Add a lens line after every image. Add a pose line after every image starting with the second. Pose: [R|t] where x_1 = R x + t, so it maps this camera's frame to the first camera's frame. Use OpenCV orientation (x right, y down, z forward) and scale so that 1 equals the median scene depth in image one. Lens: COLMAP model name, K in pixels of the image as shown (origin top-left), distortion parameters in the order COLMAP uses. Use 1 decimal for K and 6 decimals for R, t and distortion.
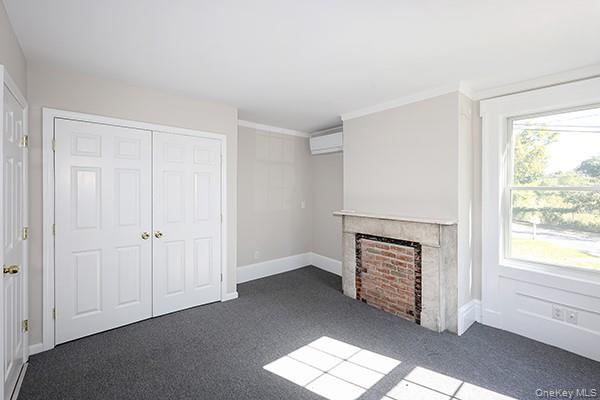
lens RADIAL K [[265.9, 0, 297.4], [0, 265.9, 190.0], [0, 0, 1]] dist [0.000445, 0.000066]
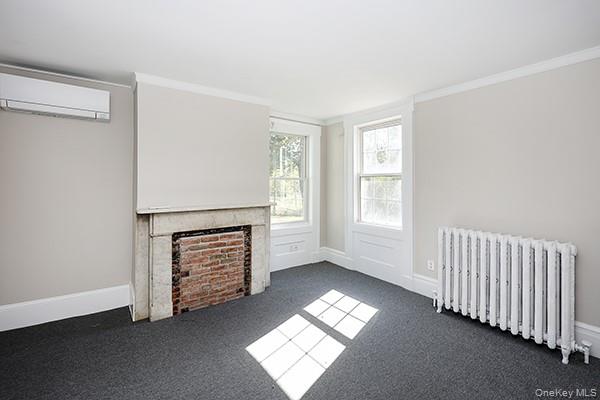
lens RADIAL K [[265.9, 0, 297.4], [0, 265.9, 190.0], [0, 0, 1]] dist [0.000445, 0.000066]
pose [[0.067313, -0.029823, 0.997286, -0.613162], [0.003399, 0.999554, 0.029661, 0.012259], [-0.997726, 0.001393, 0.067384, 0.650201]]
